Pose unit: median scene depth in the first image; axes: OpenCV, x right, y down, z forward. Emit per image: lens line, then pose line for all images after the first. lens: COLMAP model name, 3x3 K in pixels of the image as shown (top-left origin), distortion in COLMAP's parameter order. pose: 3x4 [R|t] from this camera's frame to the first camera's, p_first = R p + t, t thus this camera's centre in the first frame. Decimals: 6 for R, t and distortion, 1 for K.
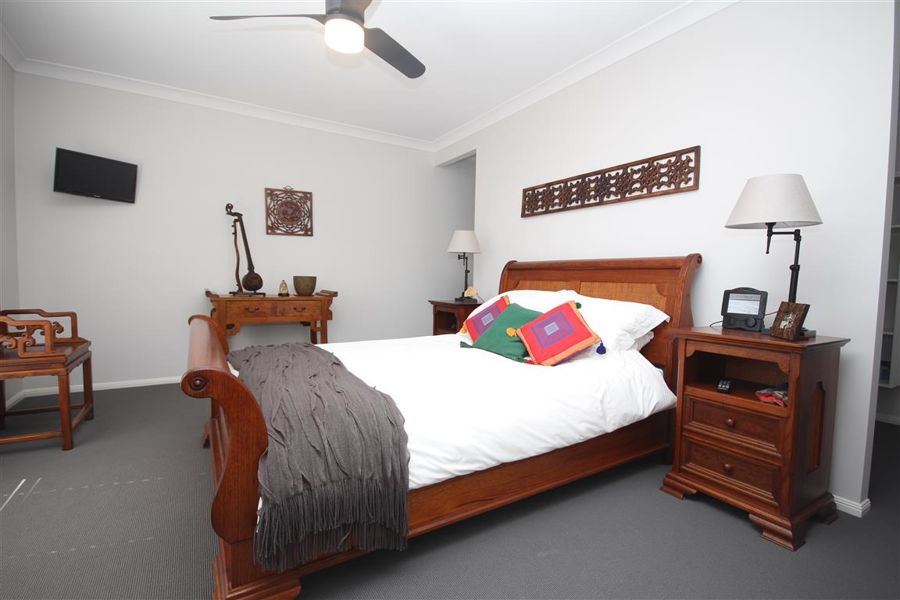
lens RADIAL K [[421.4, 0, 450.3], [0, 421.4, 302.7], [0, 0, 1]] dist [0.013068, -0.012212]
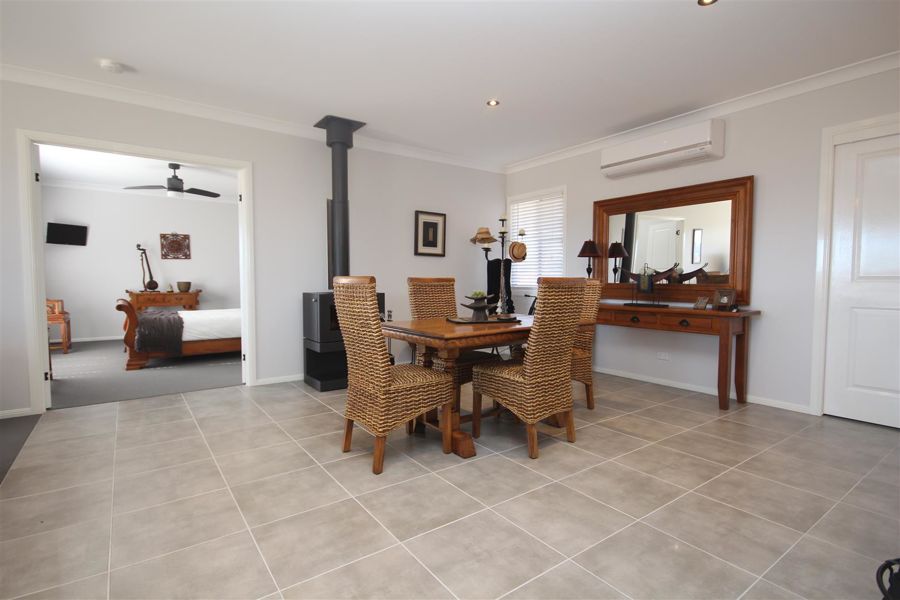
lens RADIAL K [[446.7, 0, 456.2], [0, 446.7, 306.4], [0, 0, 1]] dist [0.002046, -0.001736]
pose [[0.995160, -0.018828, 0.096449, 0.659099], [0.018734, 0.999823, 0.001882, 0.064482], [-0.096468, -0.000066, 0.995336, -1.072923]]
